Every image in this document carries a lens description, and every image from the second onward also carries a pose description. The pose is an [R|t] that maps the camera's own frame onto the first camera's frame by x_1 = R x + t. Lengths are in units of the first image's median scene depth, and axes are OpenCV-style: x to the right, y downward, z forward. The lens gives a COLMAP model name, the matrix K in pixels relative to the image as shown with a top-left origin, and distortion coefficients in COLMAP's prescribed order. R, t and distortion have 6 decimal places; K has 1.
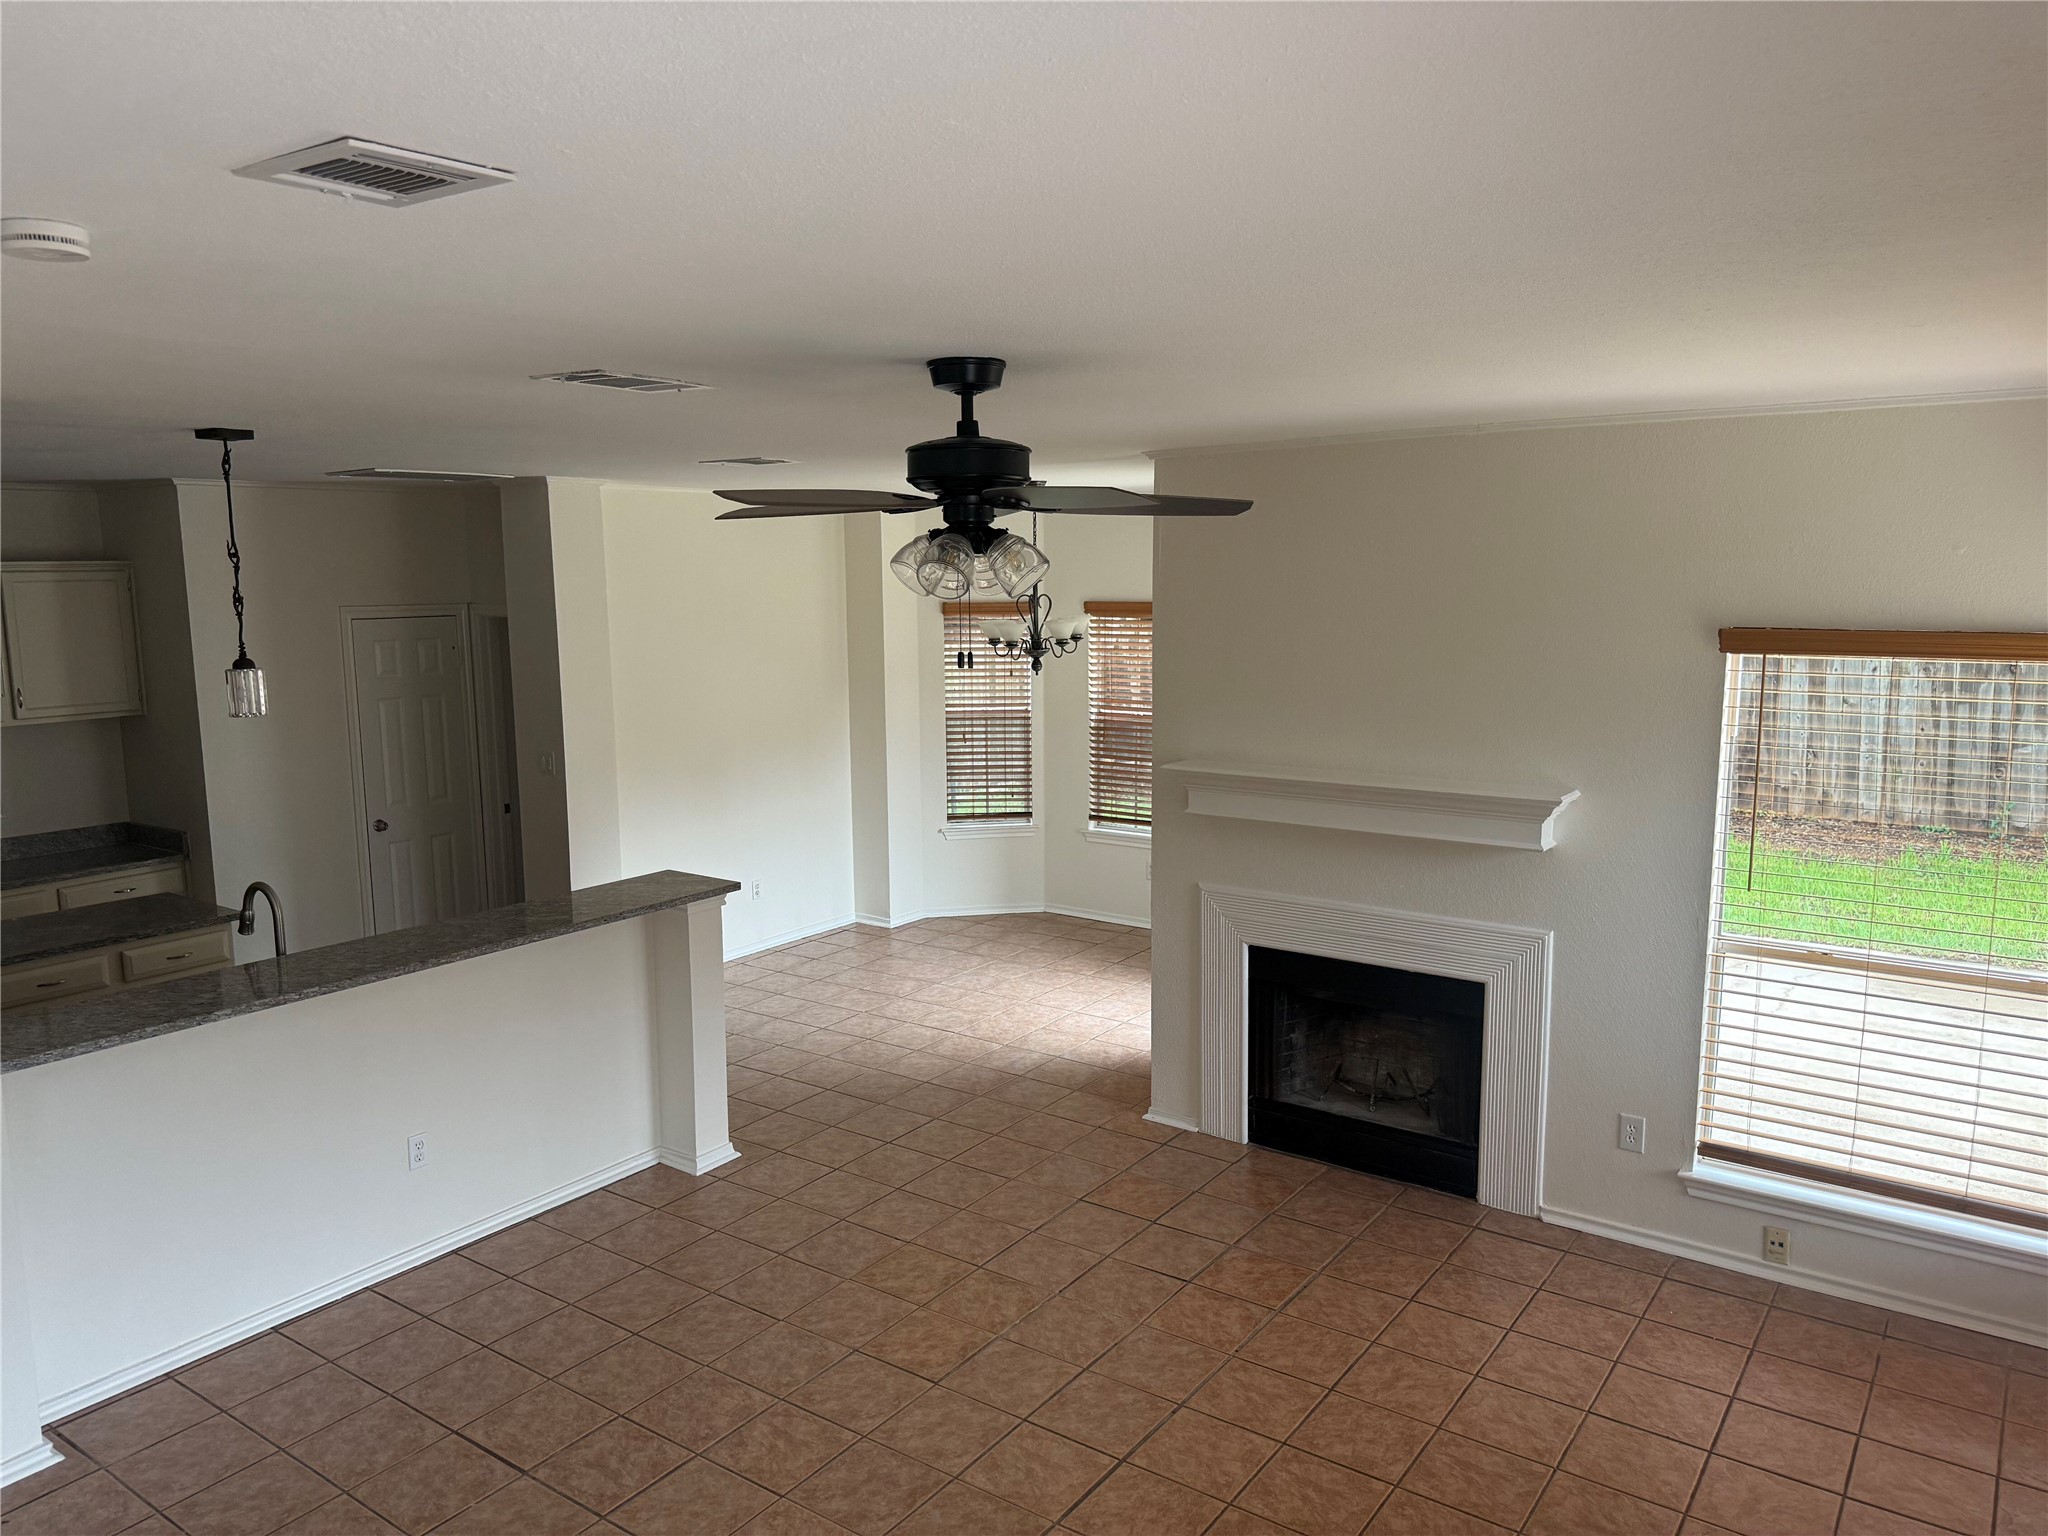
lens RADIAL K [[1433.8, 0, 1024.0], [0, 1433.8, 768.0], [0, 0, 1]] dist [0.140380, -0.239466]
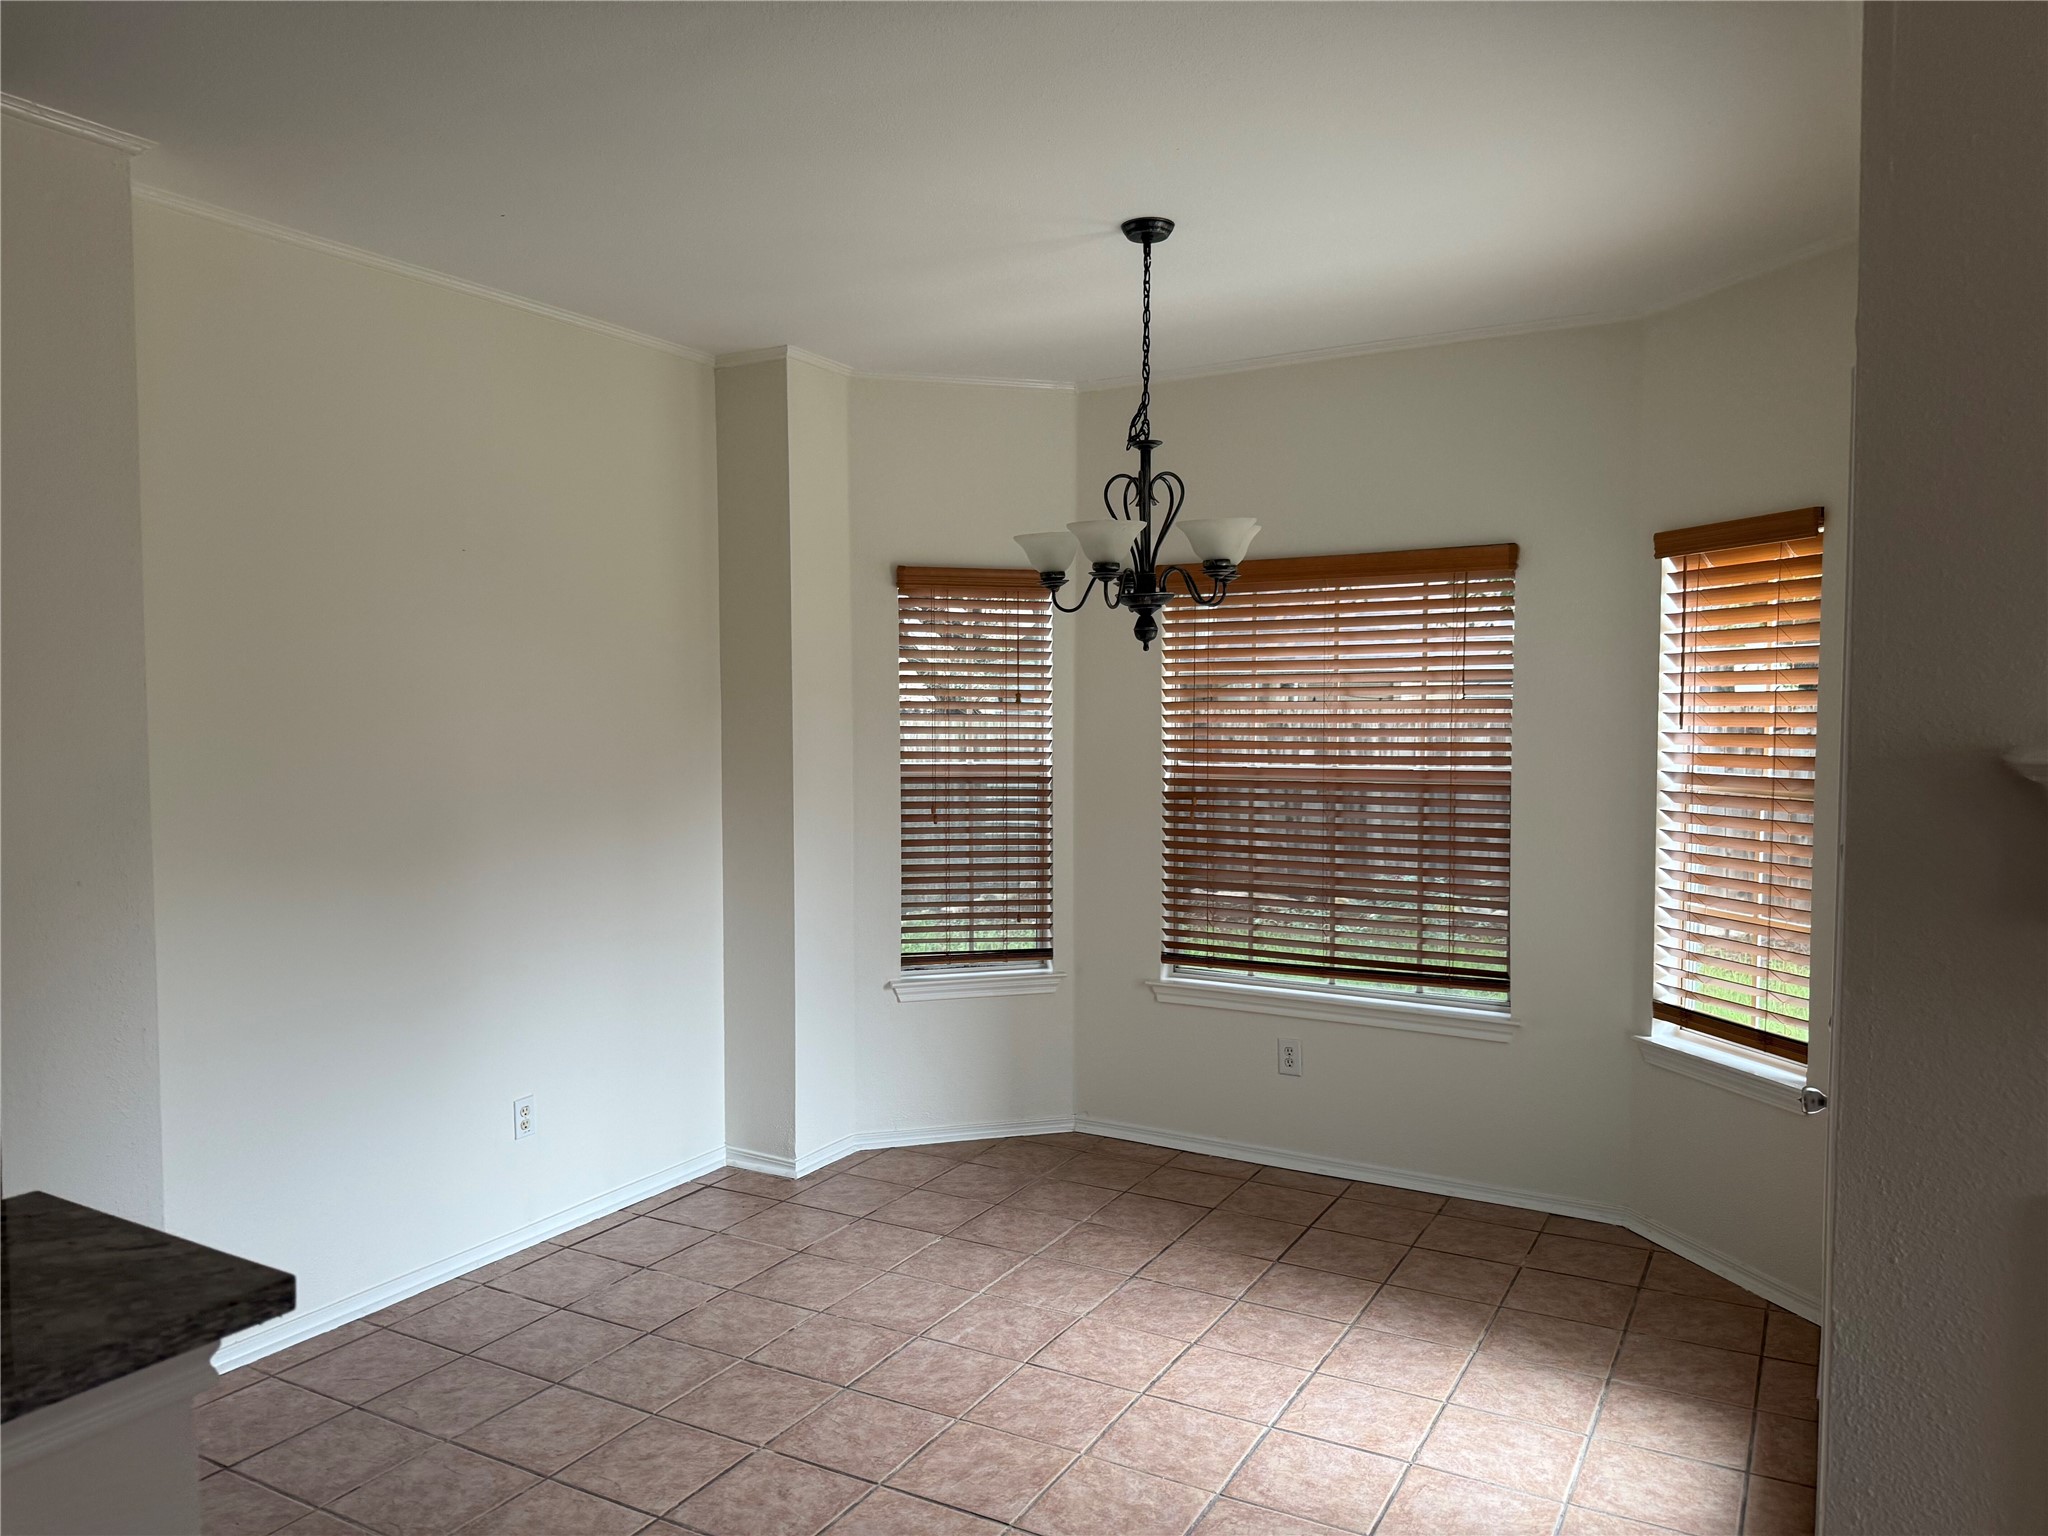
lens RADIAL K [[1433.8, 0, 1024.0], [0, 1433.8, 768.0], [0, 0, 1]] dist [0.140380, -0.239466]
pose [[0.994327, 0.000910, 0.106363, -0.066351], [0.009245, 0.995439, -0.094946, 0.014128], [-0.105965, 0.095391, 0.989784, 0.455839]]
